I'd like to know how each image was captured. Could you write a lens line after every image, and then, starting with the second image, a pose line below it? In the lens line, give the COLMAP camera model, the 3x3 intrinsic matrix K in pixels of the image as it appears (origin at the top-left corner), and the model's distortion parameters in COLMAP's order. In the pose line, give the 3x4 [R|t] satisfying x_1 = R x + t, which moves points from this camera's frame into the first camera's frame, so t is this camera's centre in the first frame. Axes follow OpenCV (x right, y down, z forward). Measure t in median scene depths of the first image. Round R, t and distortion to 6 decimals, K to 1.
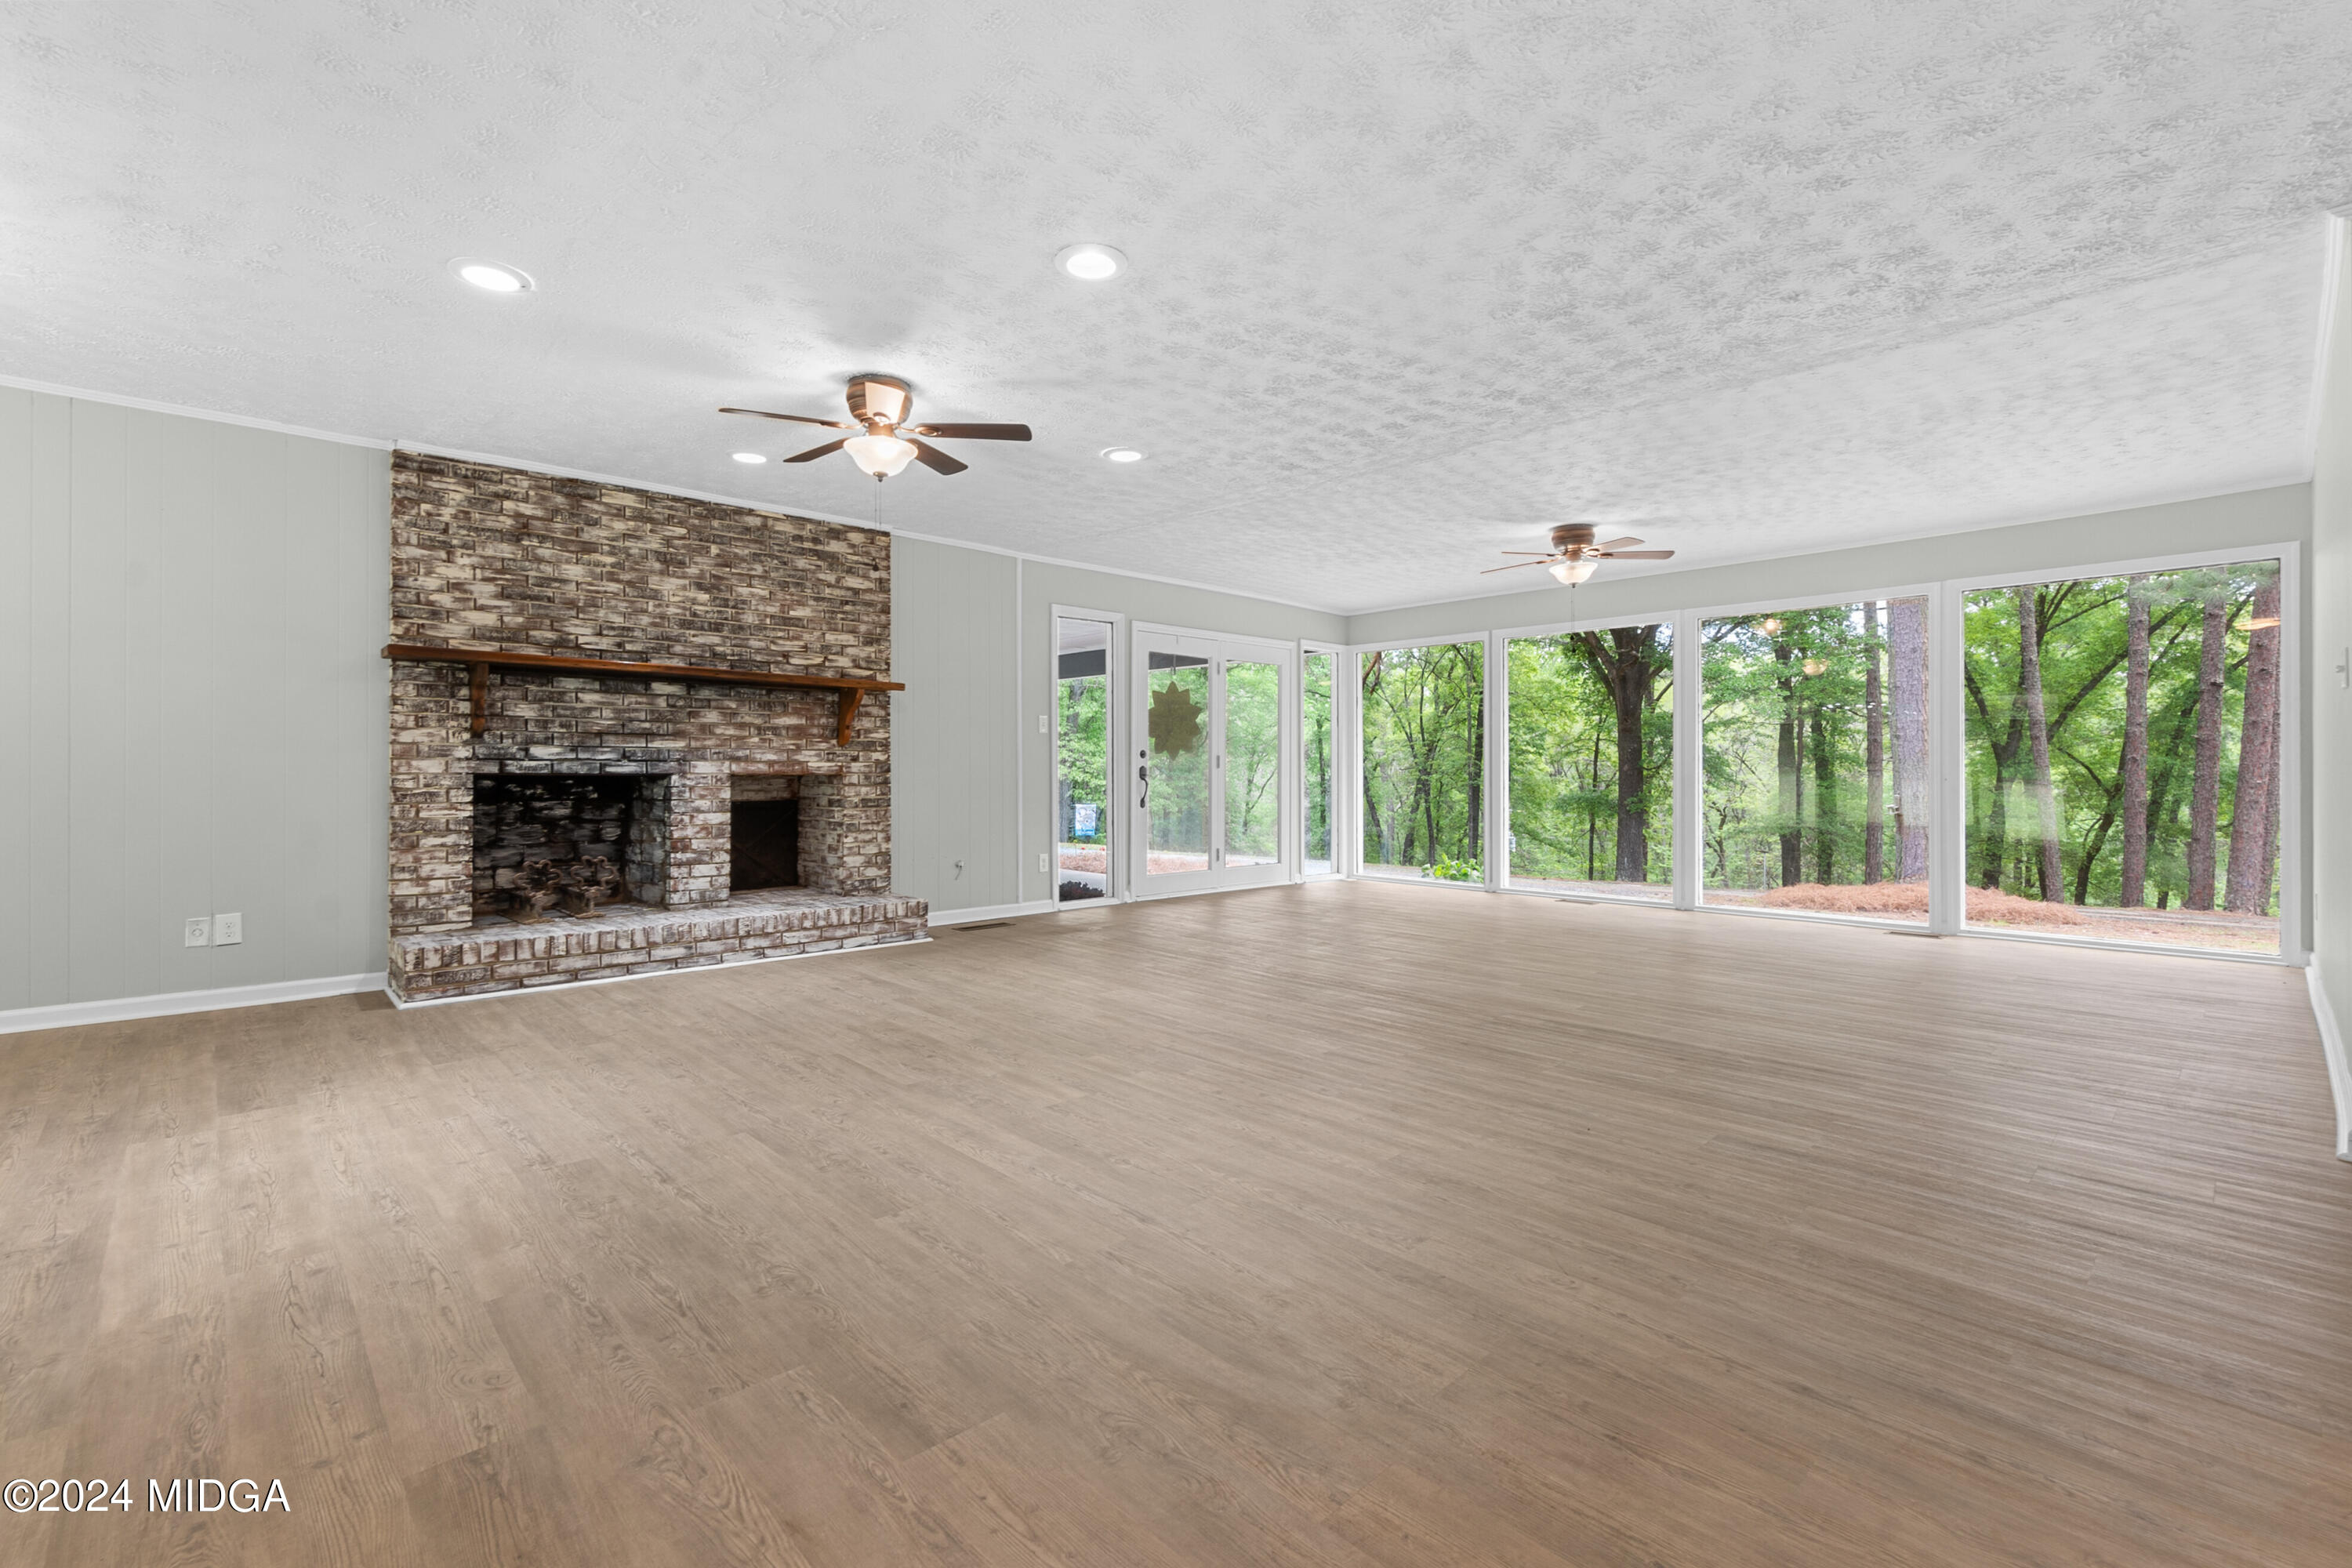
lens RADIAL K [[1031.9, 0, 1089.2], [0, 1031.9, 770.4], [0, 0, 1]] dist [-0.002100, 0.003261]
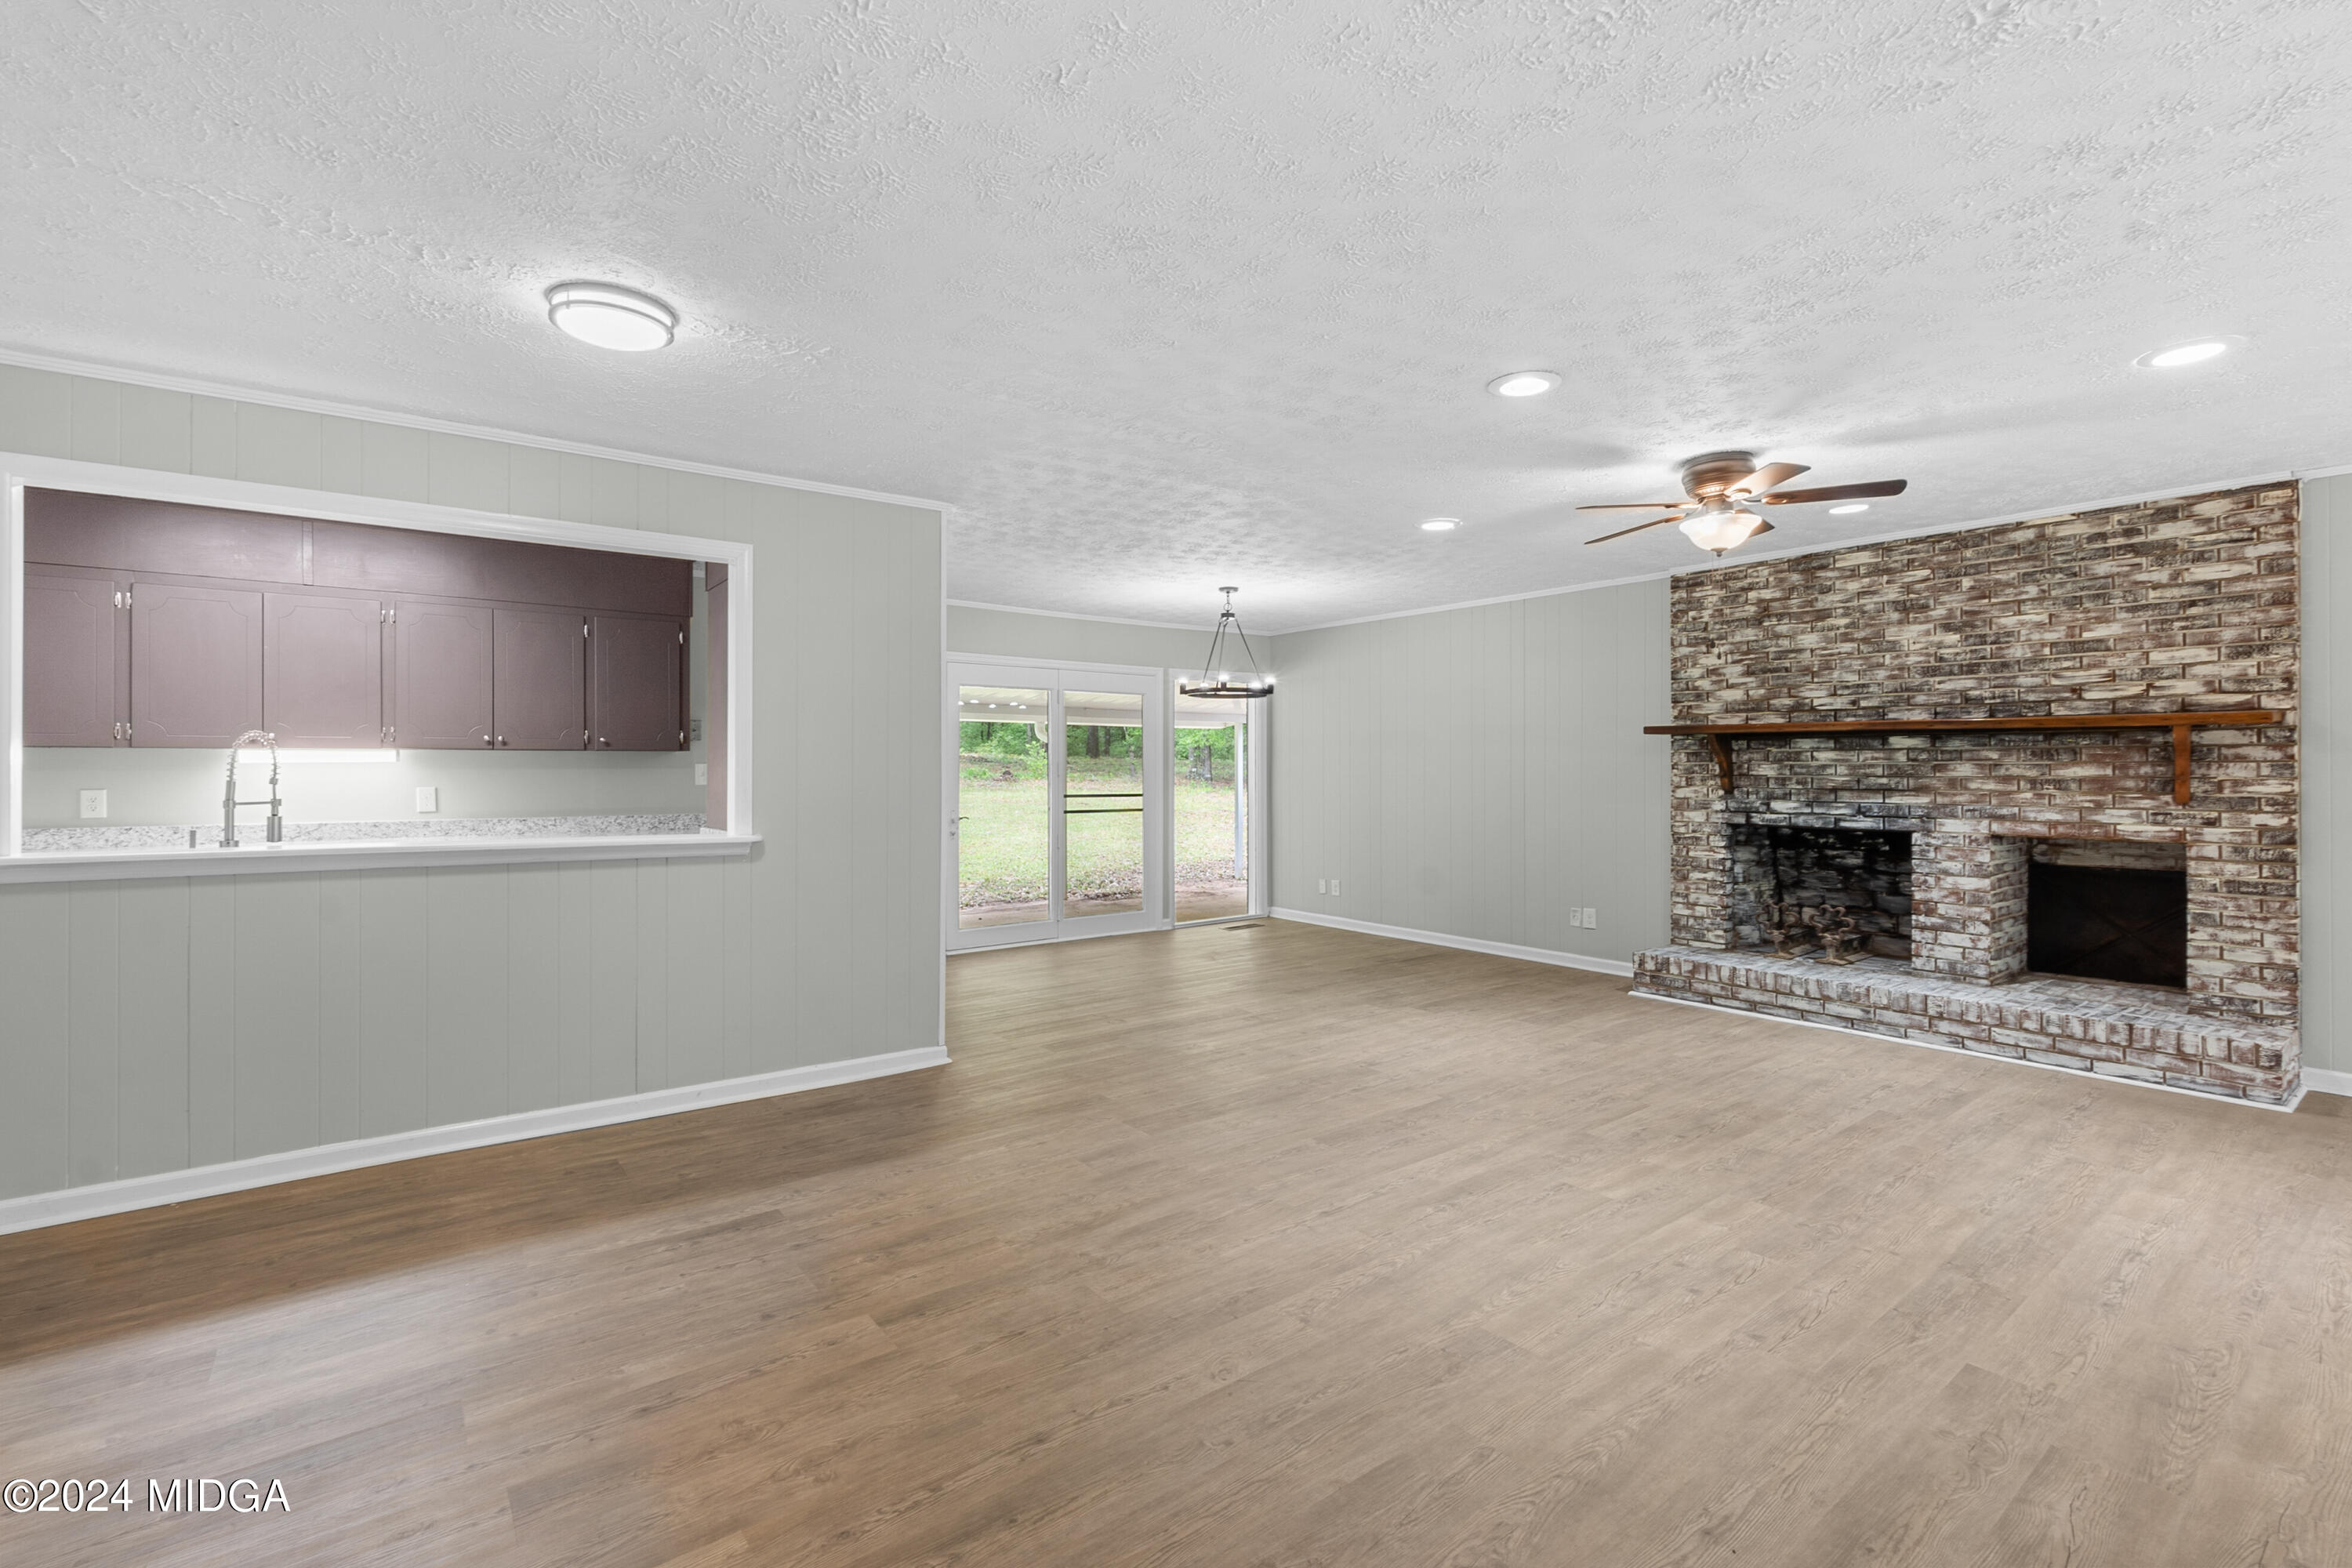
lens RADIAL K [[1031.9, 0, 1186.3], [0, 1031.9, 771.4], [0, 0, 1]] dist [-0.002100, 0.003261]
pose [[-0.054783, -0.000807, -0.998498, 0.597049], [-0.001640, 0.999998, -0.000719, -0.051488], [0.998497, 0.001598, -0.054784, 0.394938]]
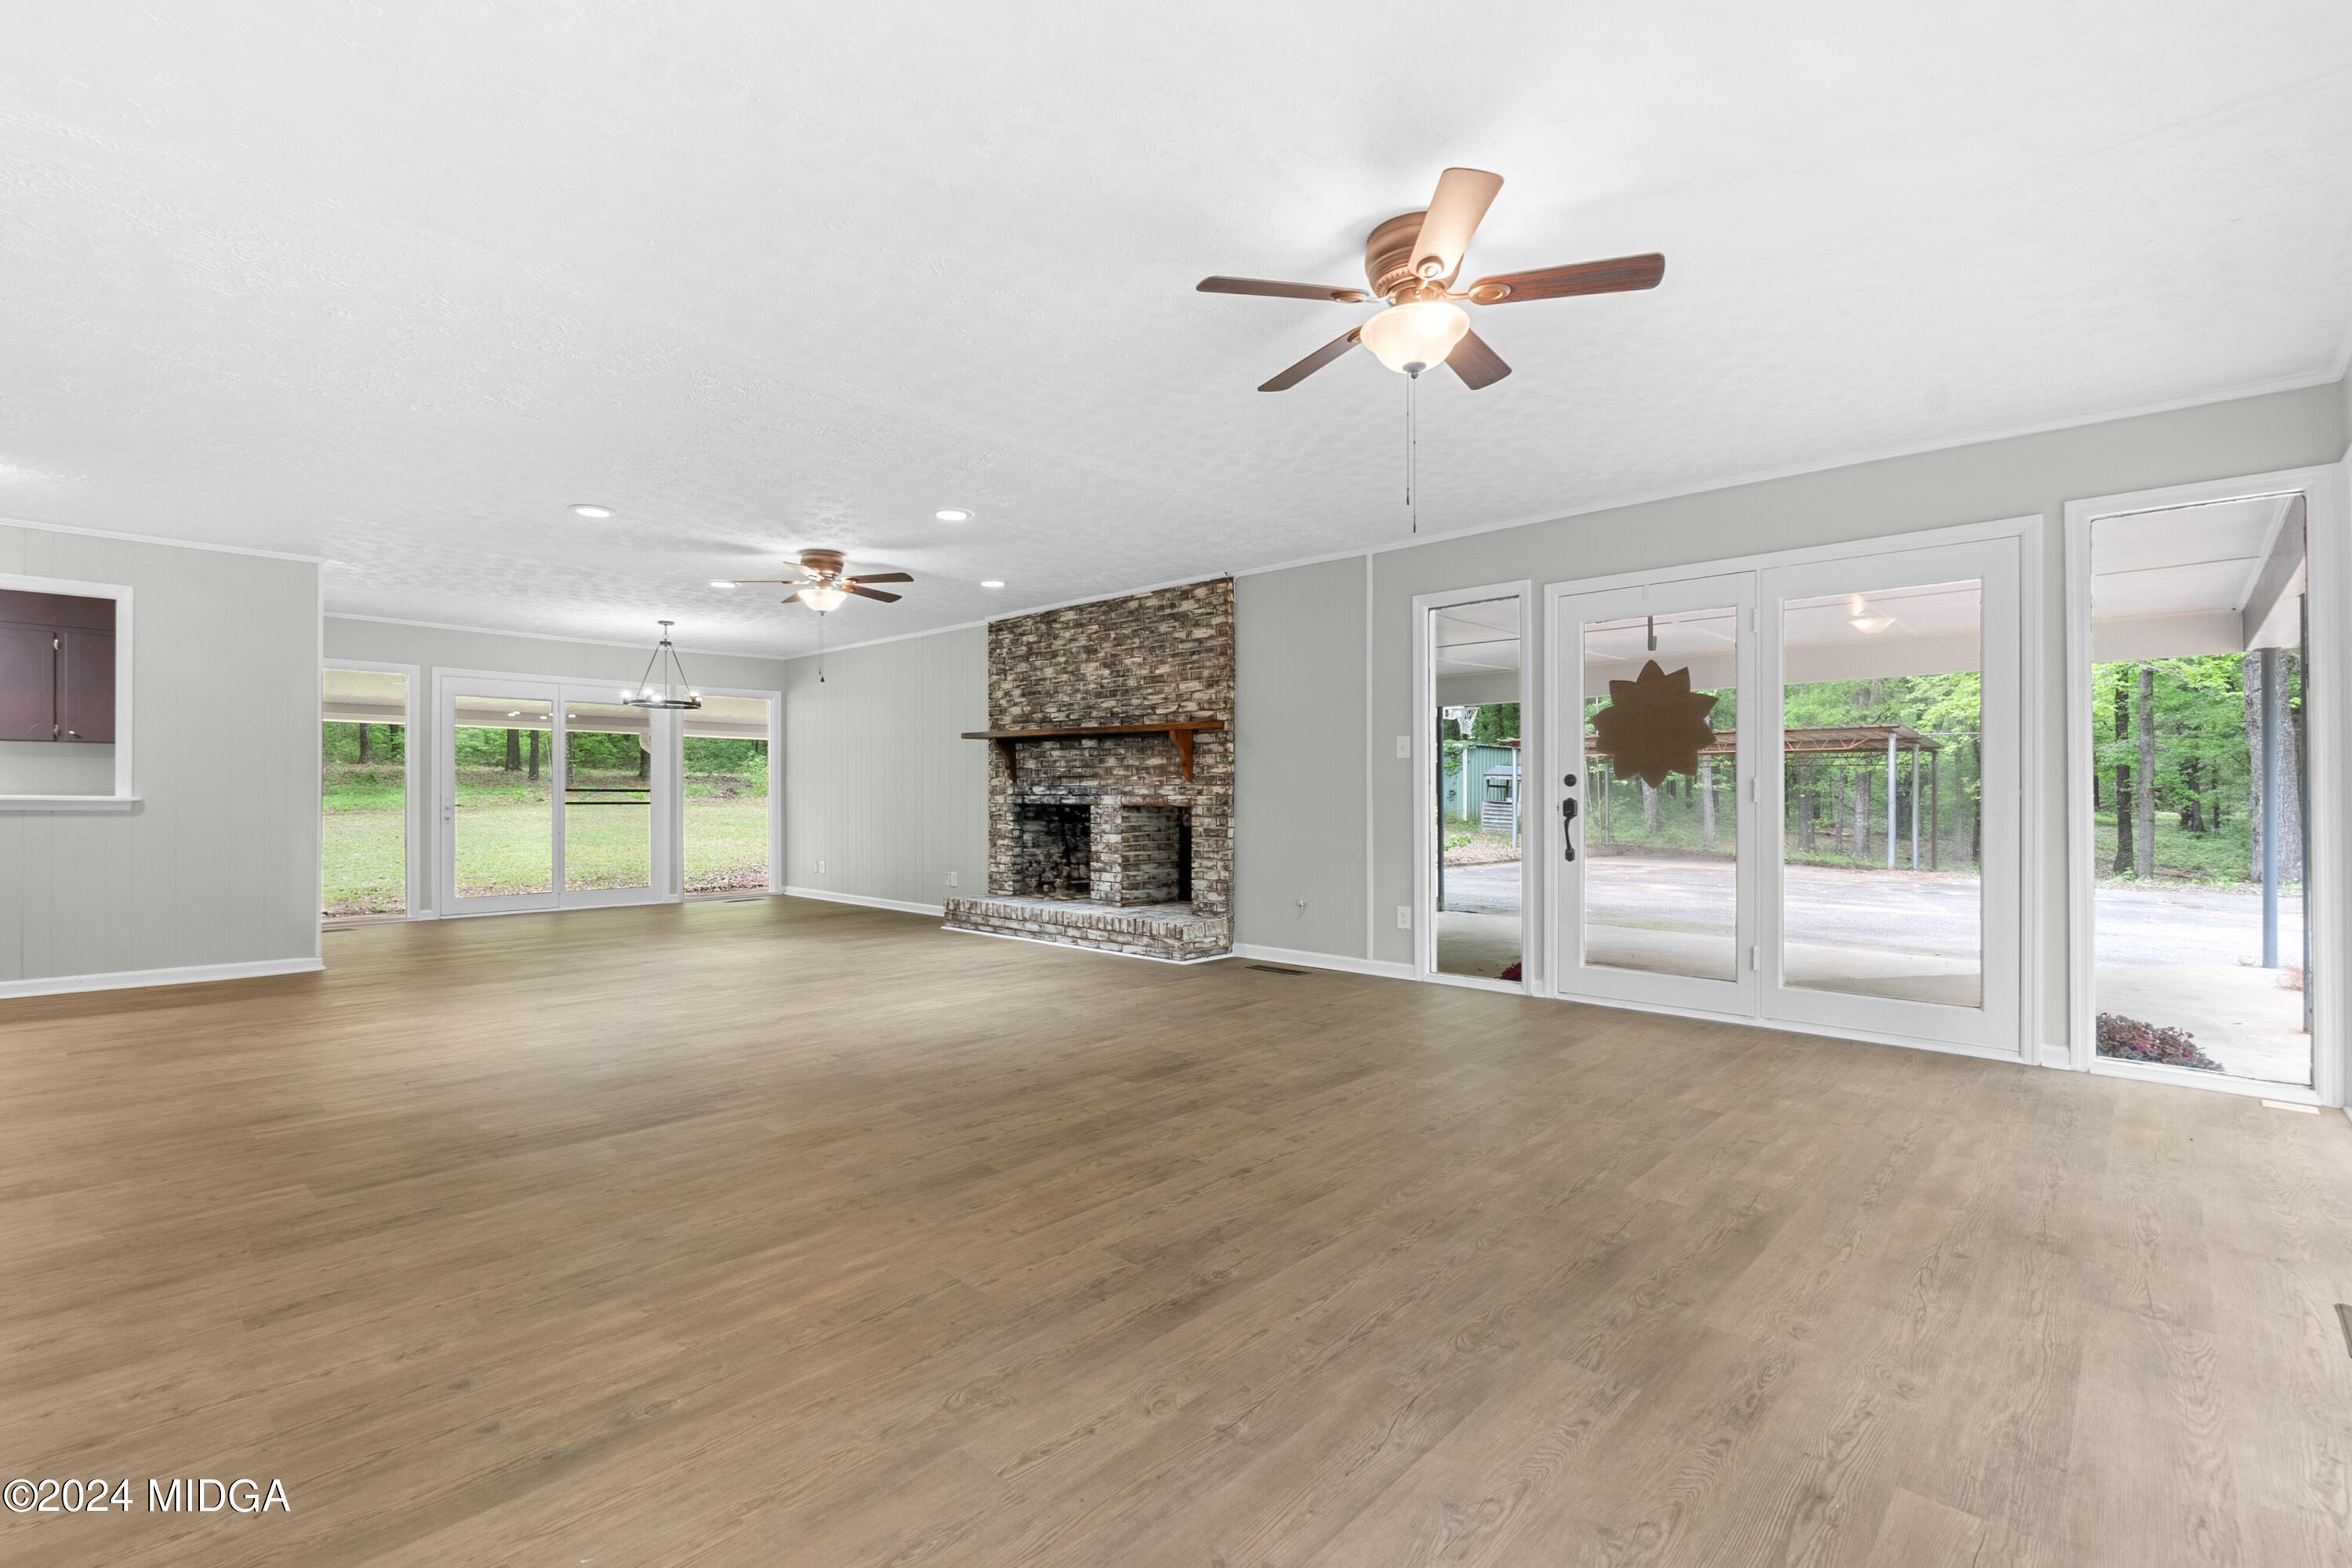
lens RADIAL K [[1031.9, 0, 1169.1], [0, 1031.9, 800.8], [0, 0, 1]] dist [-0.002100, 0.003261]
pose [[0.100202, 0.000715, -0.994967, 1.009912], [-0.004719, 0.999989, 0.000243, -0.002603], [0.994956, 0.004671, 0.100204, 0.993053]]
